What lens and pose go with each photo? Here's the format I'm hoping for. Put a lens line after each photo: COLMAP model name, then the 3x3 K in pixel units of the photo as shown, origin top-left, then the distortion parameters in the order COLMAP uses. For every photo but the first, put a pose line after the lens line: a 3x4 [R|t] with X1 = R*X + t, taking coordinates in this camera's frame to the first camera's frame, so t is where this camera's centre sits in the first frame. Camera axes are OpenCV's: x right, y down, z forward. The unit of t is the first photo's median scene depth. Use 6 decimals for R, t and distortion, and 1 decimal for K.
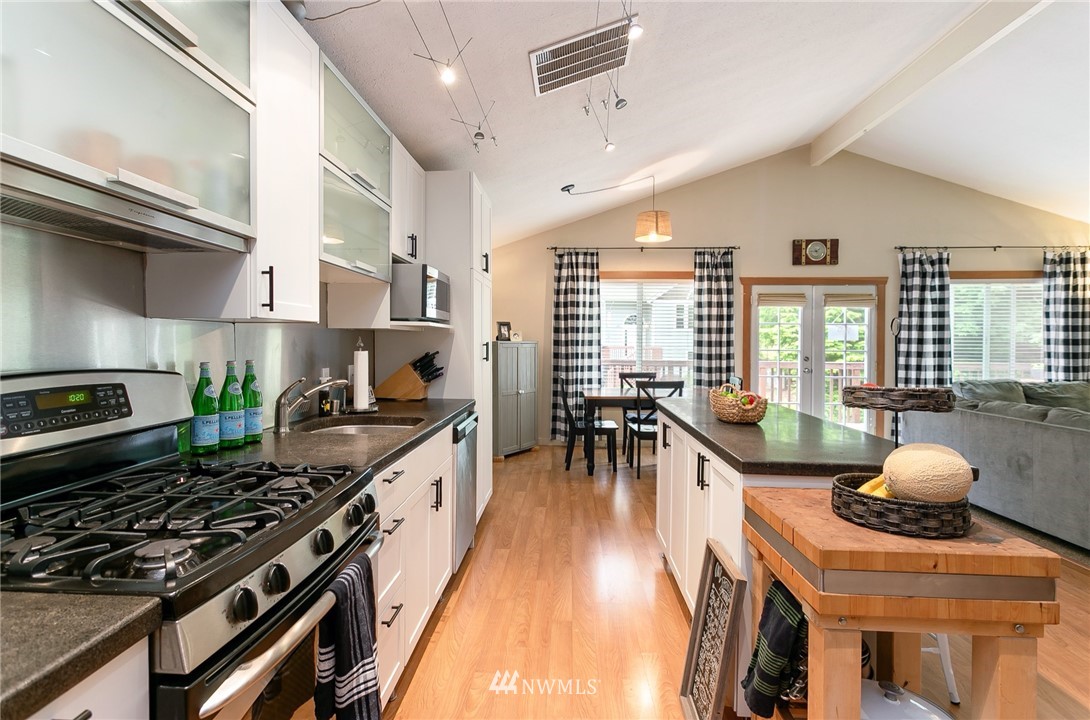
lens RADIAL K [[530.9, 0, 541.7], [0, 530.9, 341.5], [0, 0, 1]] dist [-0.002350, -0.000424]
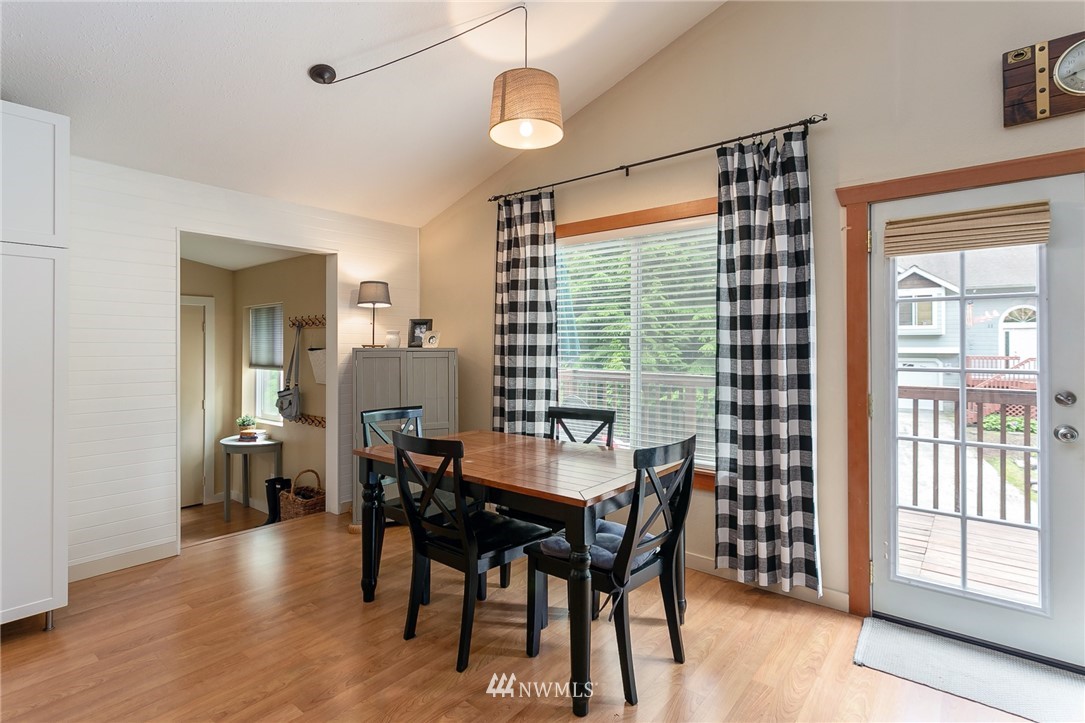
lens RADIAL K [[528.4, 0, 512.3], [0, 528.4, 346.2], [0, 0, 1]] dist [-0.002350, -0.000424]
pose [[0.808856, -0.006452, -0.587971, 0.415932], [0.003391, 0.999974, -0.006309, 0.001939], [0.587997, 0.003110, 0.808857, 0.528310]]
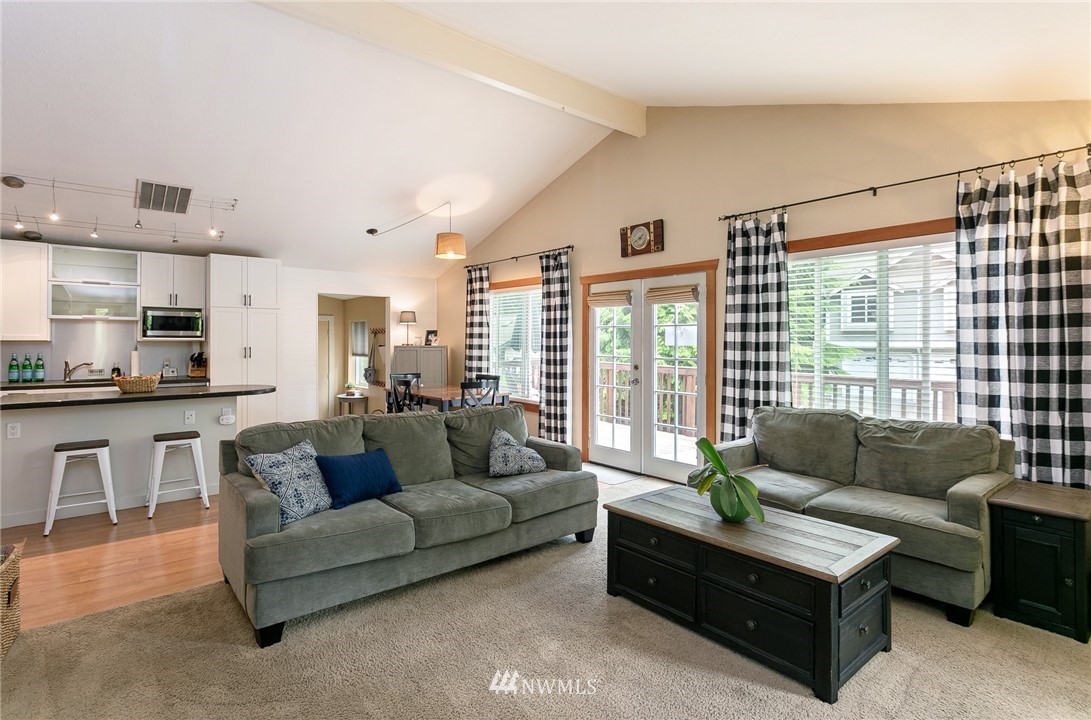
lens RADIAL K [[531.4, 0, 497.5], [0, 531.4, 346.6], [0, 0, 1]] dist [-0.002350, -0.000424]
pose [[0.658745, 0.003445, -0.752359, 0.995336], [0.002311, 0.999976, 0.006602, -0.005726], [0.752363, -0.006087, 0.658721, 0.278465]]
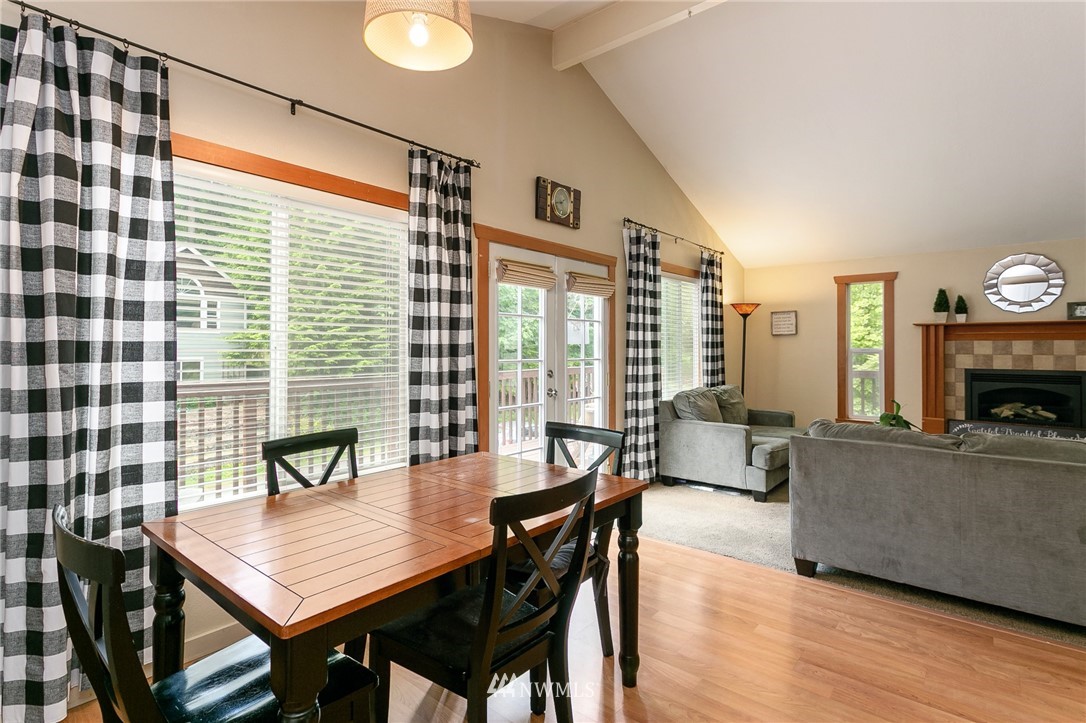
lens RADIAL K [[528.9, 0, 516.1], [0, 528.9, 343.4], [0, 0, 1]] dist [-0.002350, -0.000424]
pose [[0.605679, -0.000372, 0.795709, -0.020168], [0.002757, 0.999995, -0.001632, -0.000910], [-0.795704, 0.003182, 0.605677, 0.657053]]
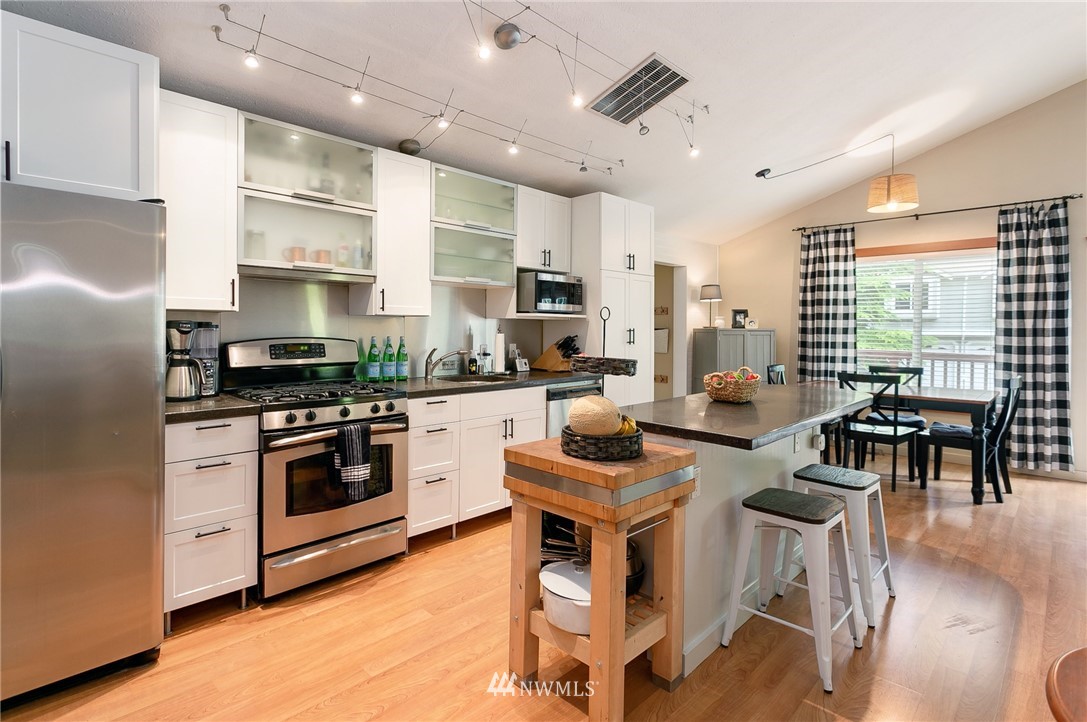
lens RADIAL K [[529.4, 0, 509.6], [0, 529.4, 334.3], [0, 0, 1]] dist [-0.002350, -0.000424]
pose [[0.728346, 0.006748, -0.685176, 0.300500], [-0.002261, 0.999970, 0.007444, 0.003749], [0.685206, -0.003872, 0.728339, -0.032996]]
